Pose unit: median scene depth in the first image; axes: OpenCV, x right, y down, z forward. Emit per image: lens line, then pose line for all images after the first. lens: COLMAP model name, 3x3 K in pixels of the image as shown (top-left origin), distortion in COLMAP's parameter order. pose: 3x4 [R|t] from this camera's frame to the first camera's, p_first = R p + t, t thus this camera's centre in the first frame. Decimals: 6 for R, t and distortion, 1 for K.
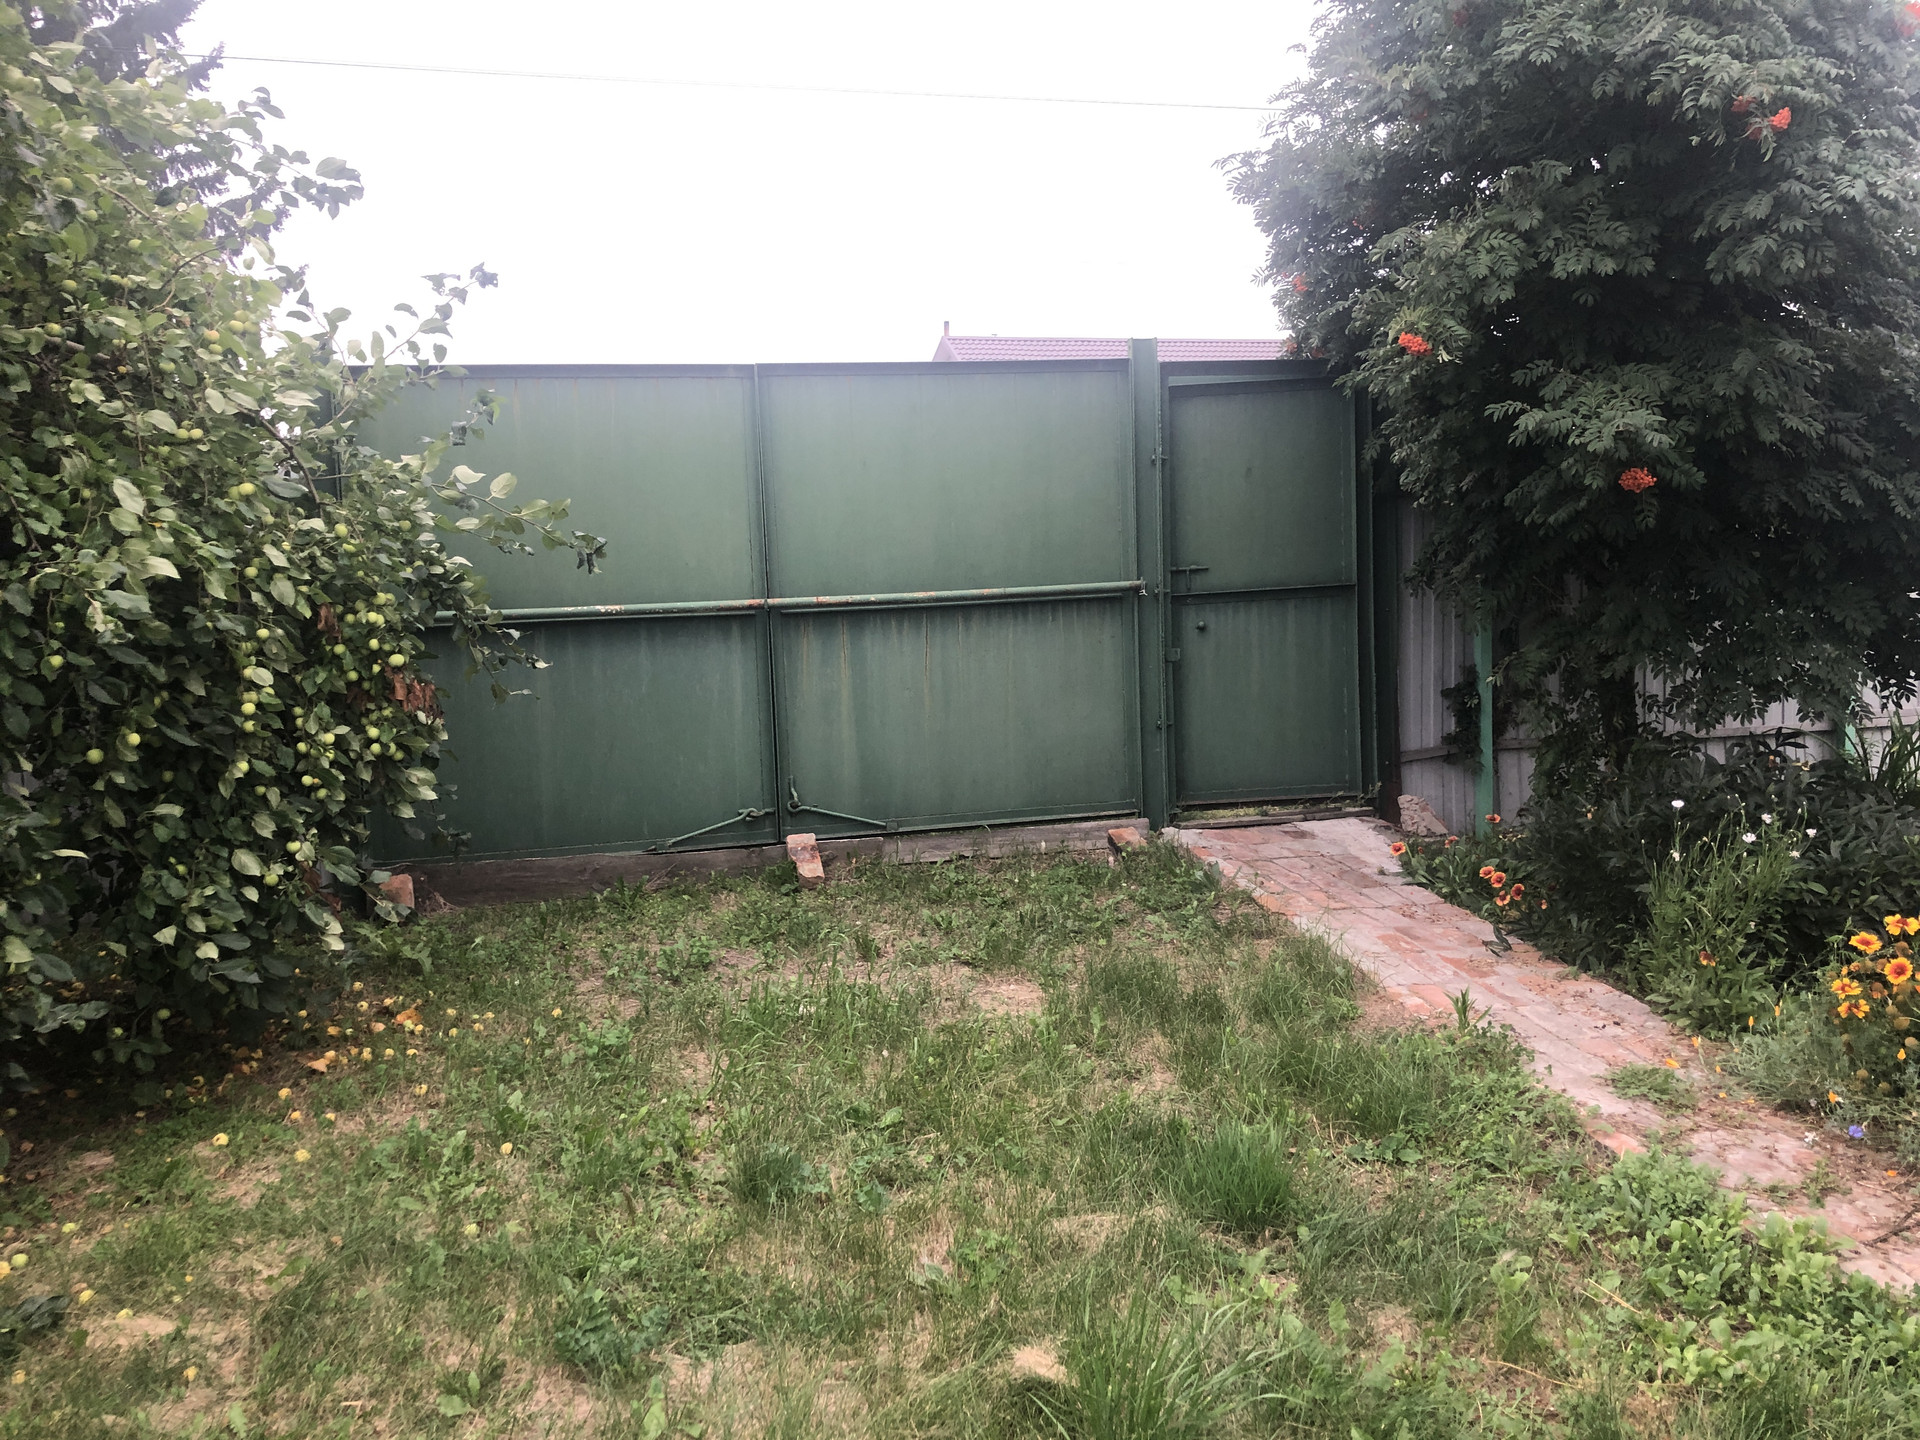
lens RADIAL K [[1572.9, 0, 965.9], [0, 1572.9, 708.3], [0, 0, 1]] dist [0.000032, 0.007460]
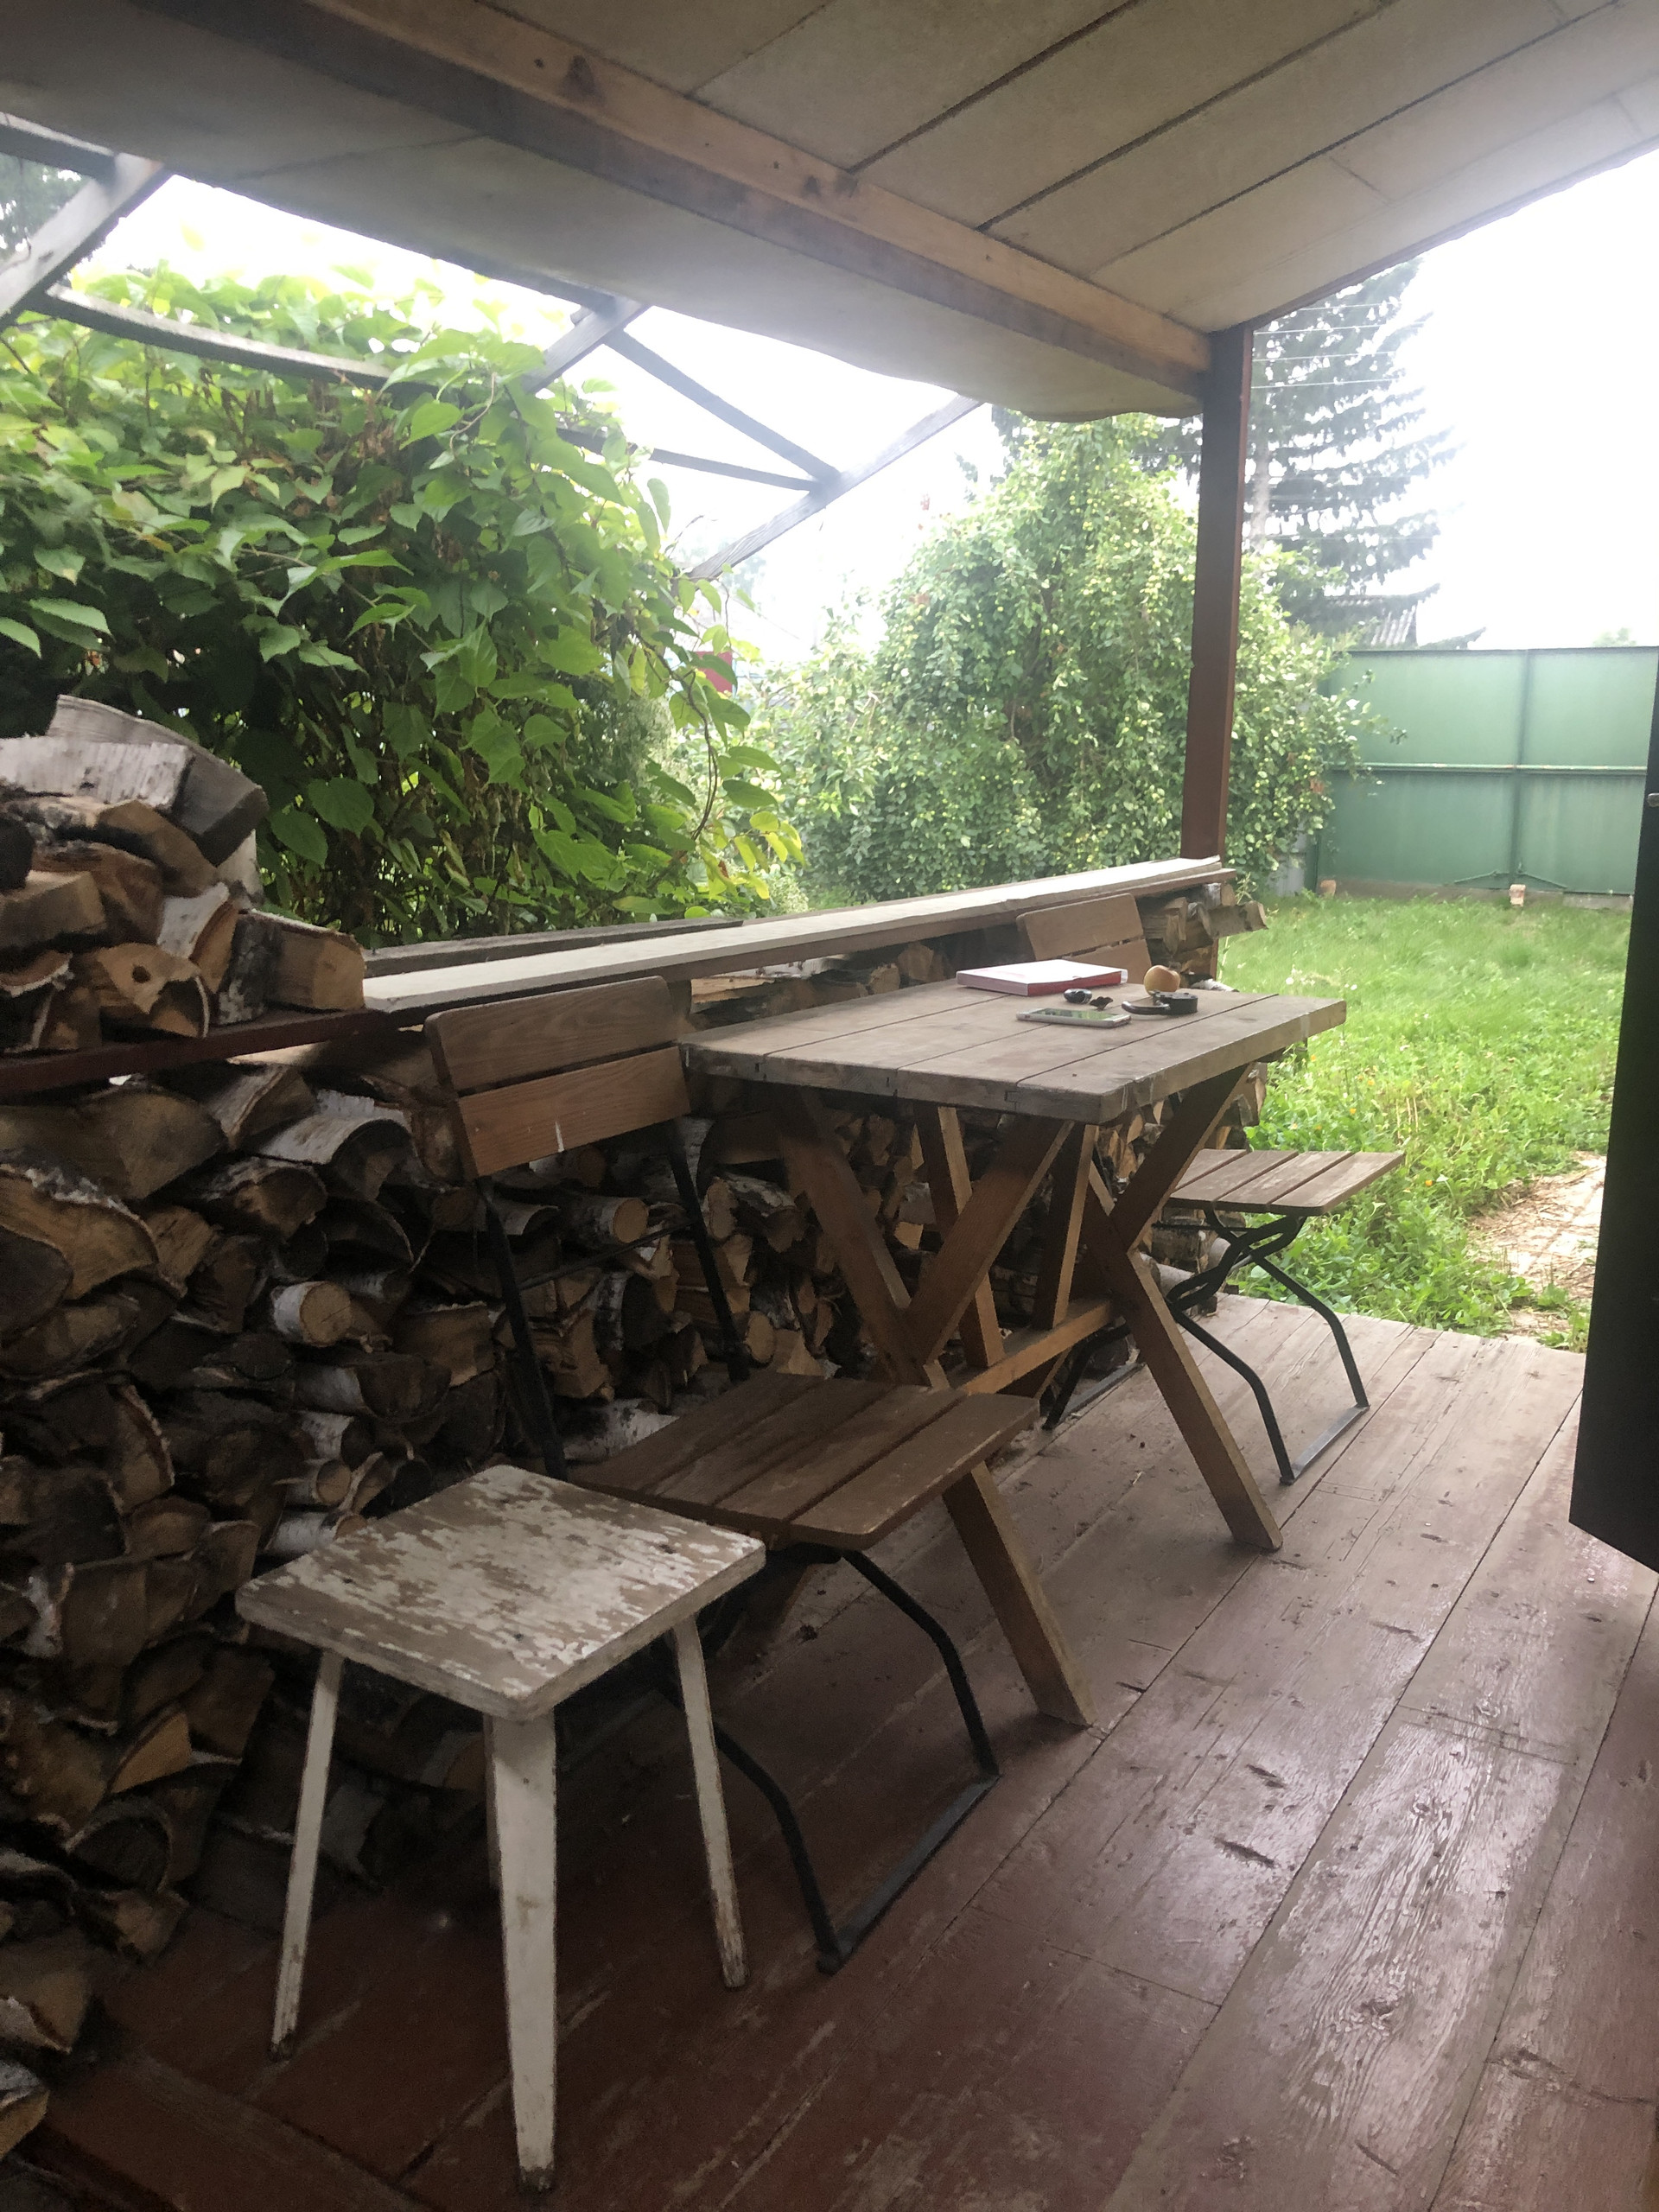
lens RADIAL K [[1812.2, 0, 835.9], [0, 1812.2, 1106.5], [0, 0, 1]] dist [0.000032, 0.007460]
pose [[0.732456, 0.172313, -0.658647, 1.206107], [-0.107433, 0.984573, 0.138109, 0.193052], [0.672284, -0.030398, 0.739669, -1.904217]]
